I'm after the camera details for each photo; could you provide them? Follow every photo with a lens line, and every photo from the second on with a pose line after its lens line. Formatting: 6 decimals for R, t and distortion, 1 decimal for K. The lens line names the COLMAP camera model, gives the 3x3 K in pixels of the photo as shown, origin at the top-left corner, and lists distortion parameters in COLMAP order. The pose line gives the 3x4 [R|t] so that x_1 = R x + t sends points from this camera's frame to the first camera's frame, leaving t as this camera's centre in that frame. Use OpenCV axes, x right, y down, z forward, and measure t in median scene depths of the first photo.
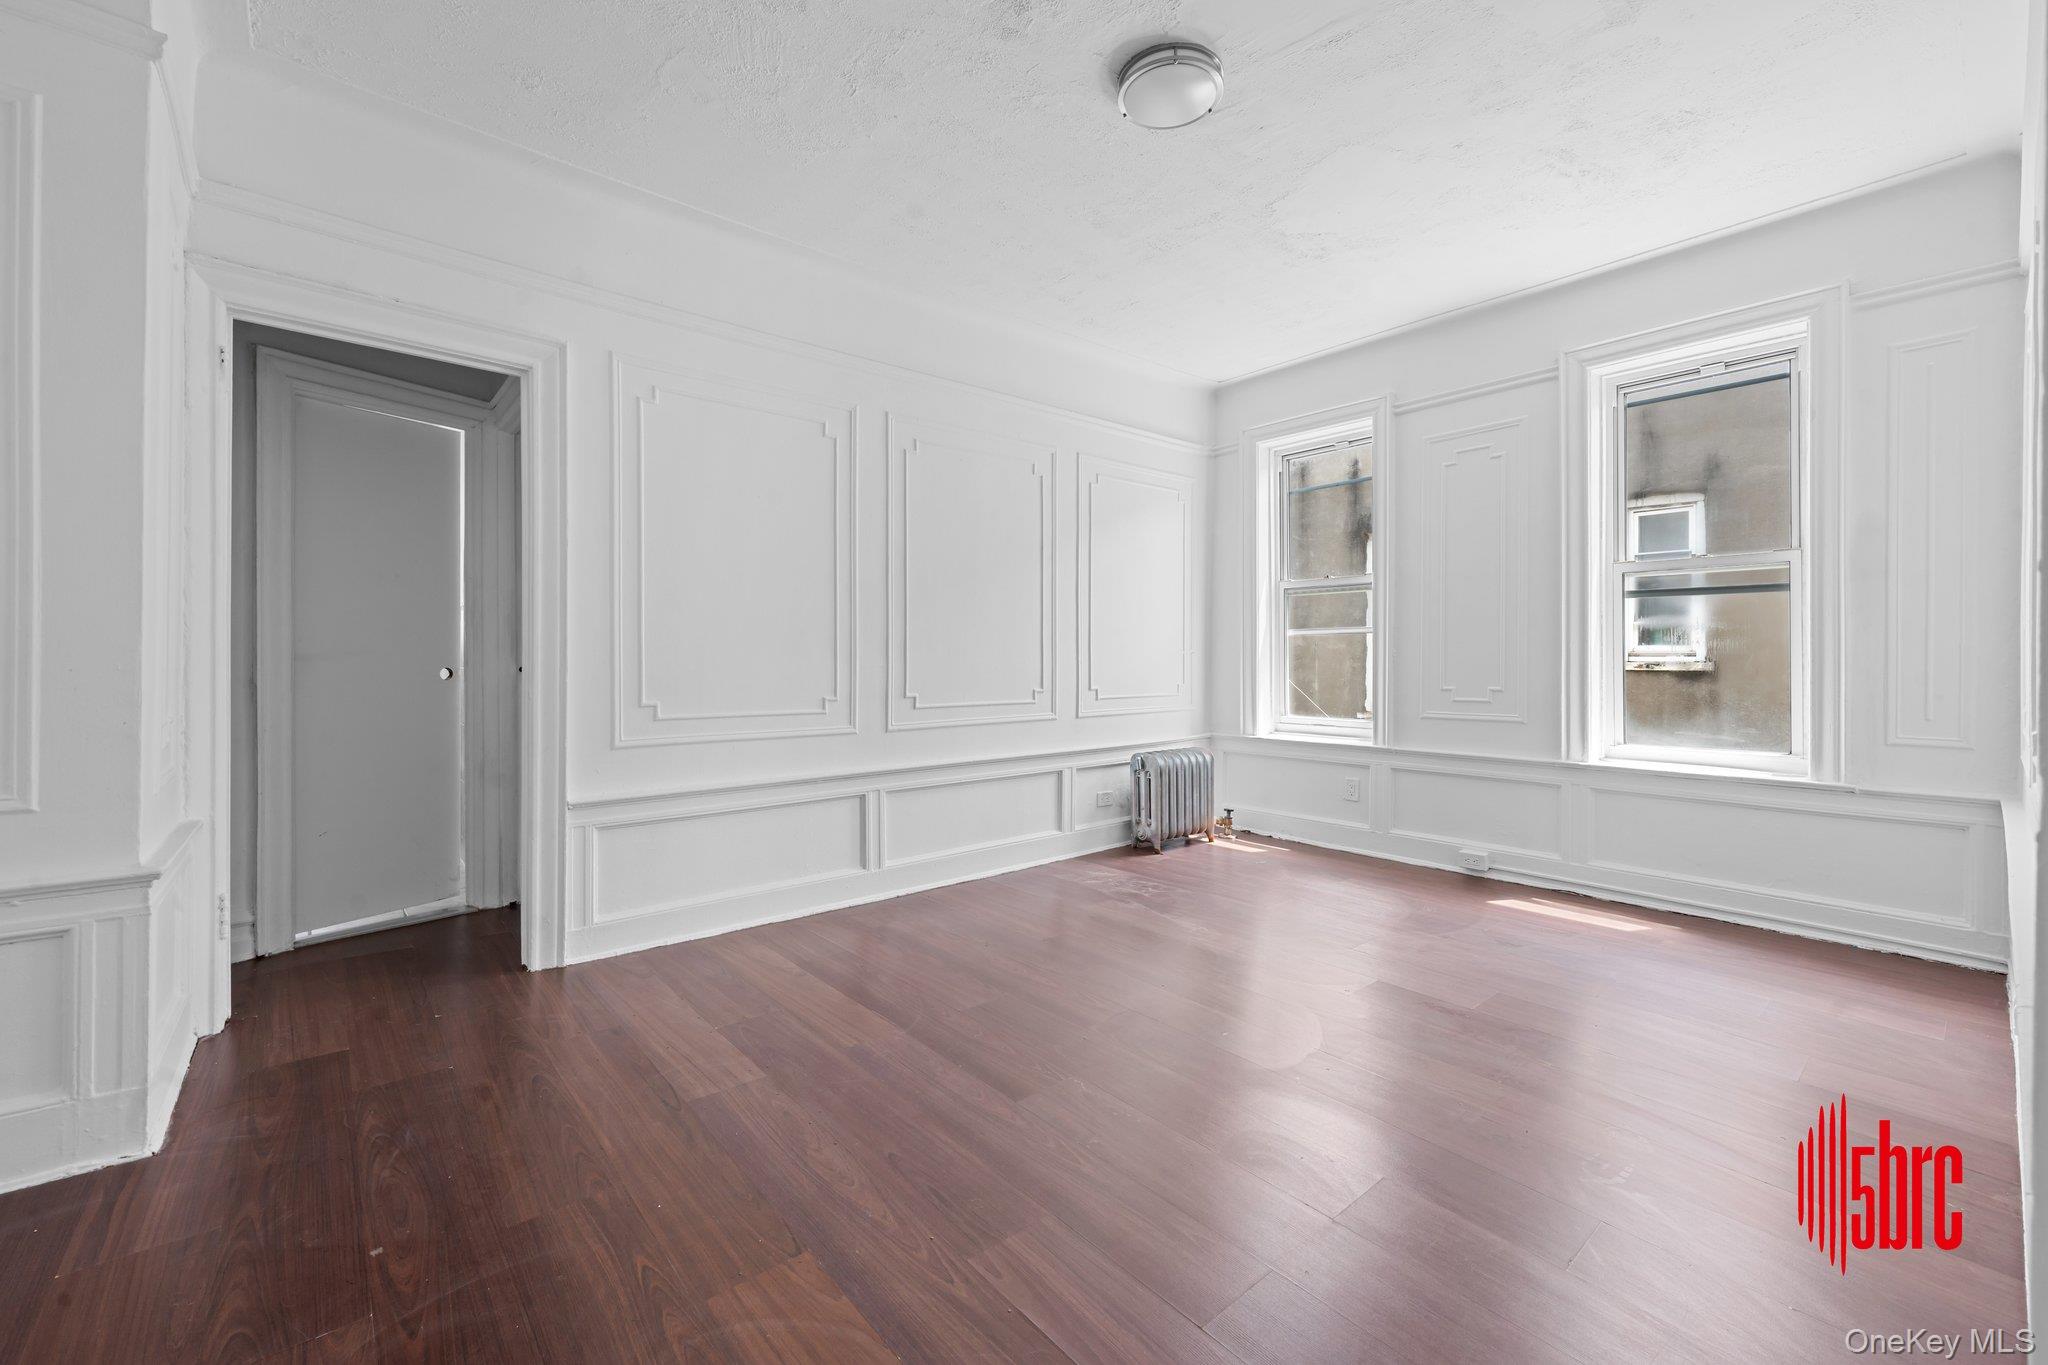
lens RADIAL K [[844.0, 0, 1030.9], [0, 844.0, 668.0], [0, 0, 1]] dist [0.001816, -0.001460]
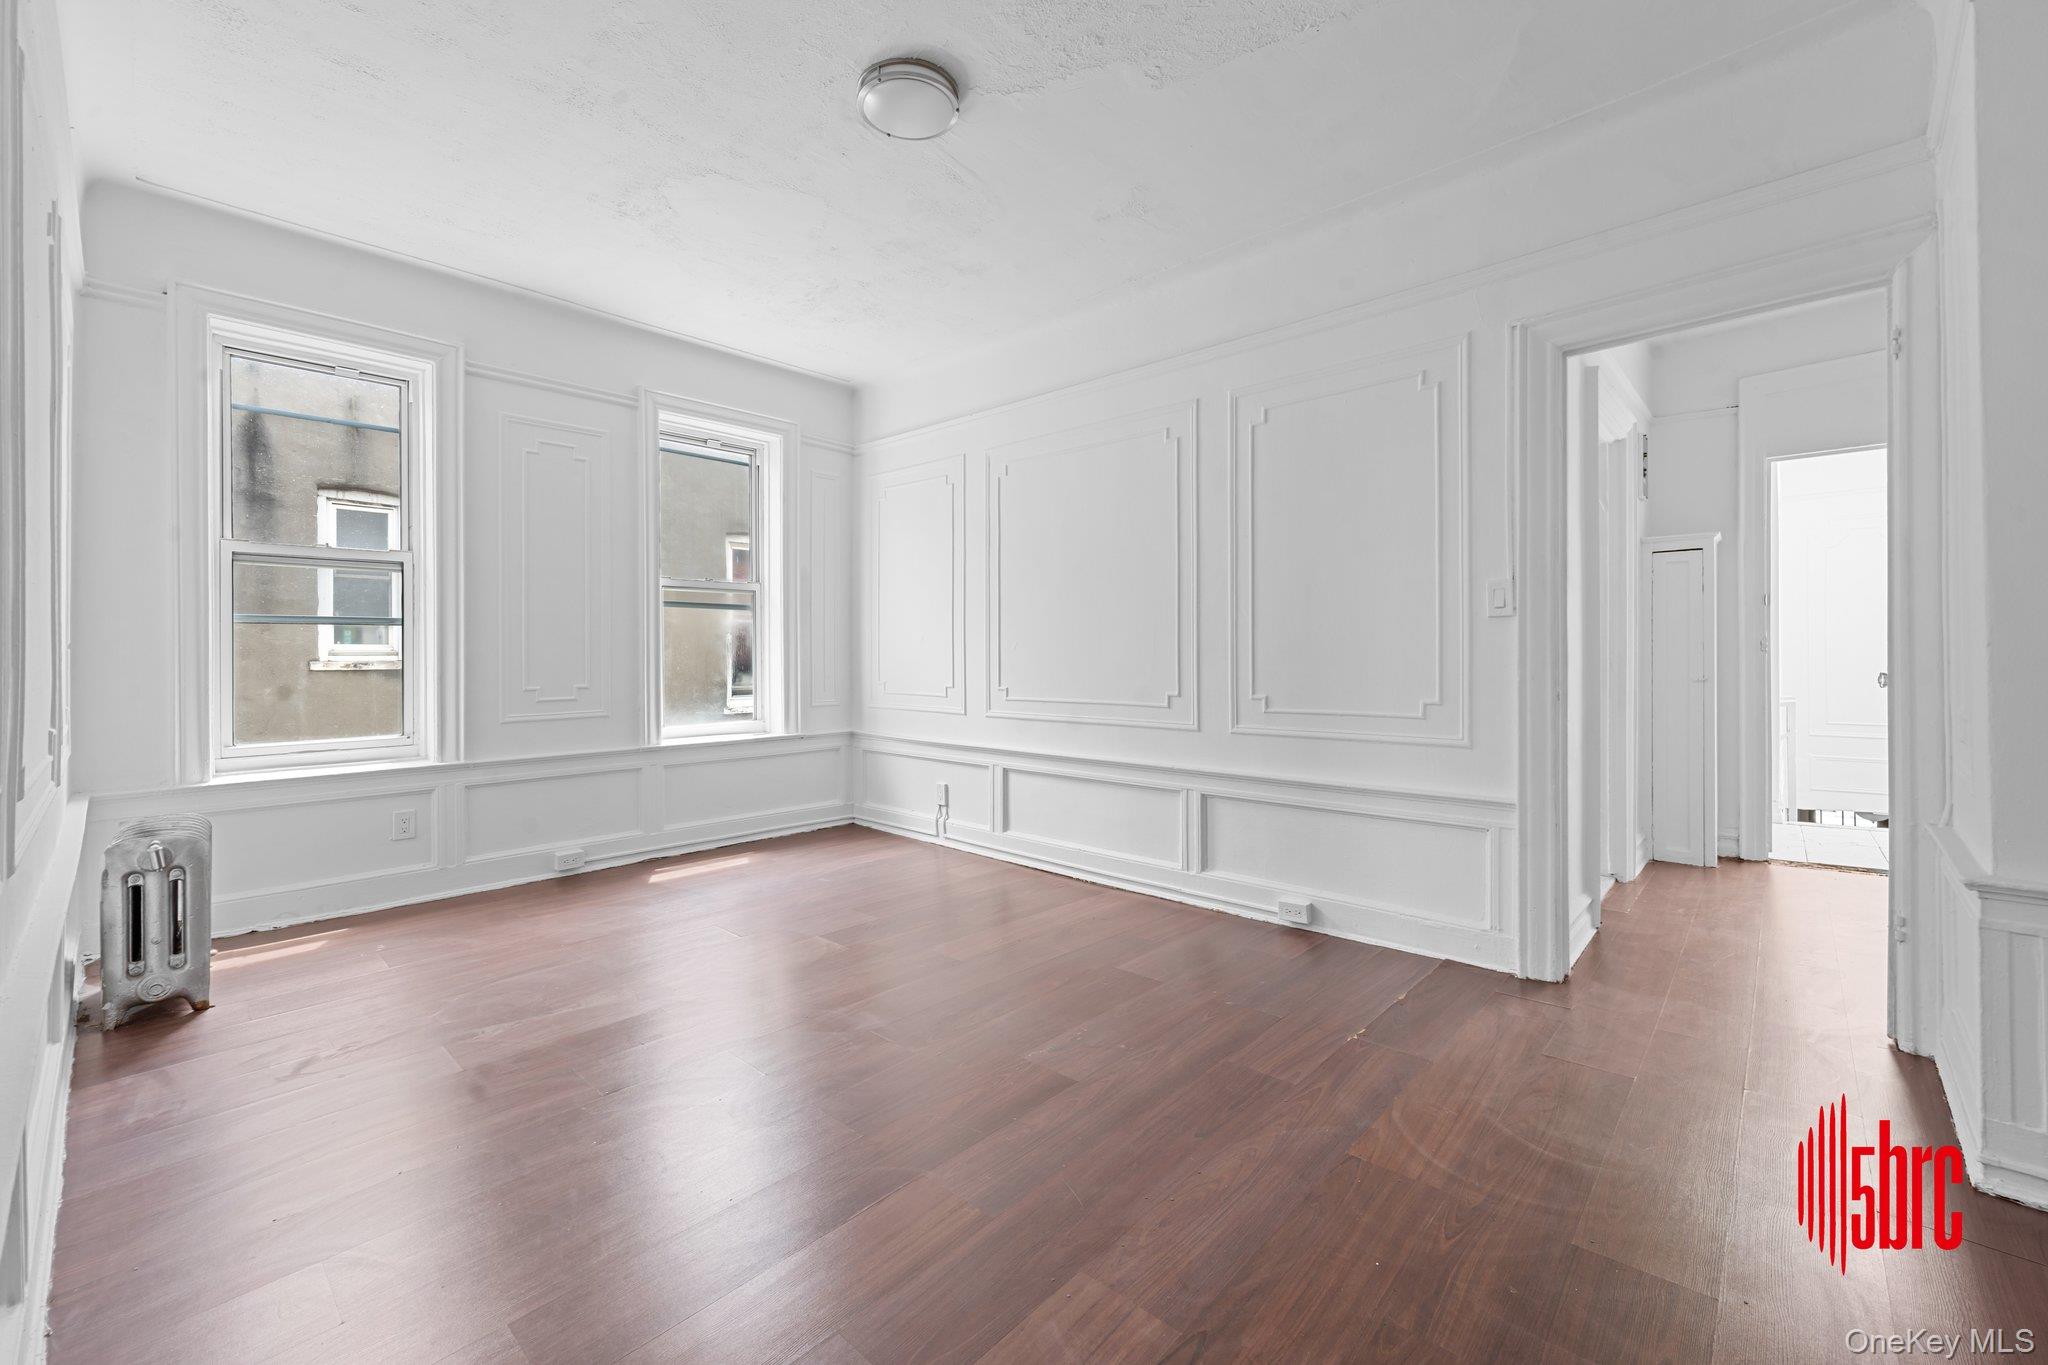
lens RADIAL K [[844.0, 0, 1004.8], [0, 844.0, 660.3], [0, 0, 1]] dist [0.001816, -0.001460]
pose [[-0.113464, -0.005790, 0.993525, -0.531650], [0.015195, 0.999856, 0.007562, -0.006875], [-0.993426, 0.015955, -0.113360, 0.615304]]
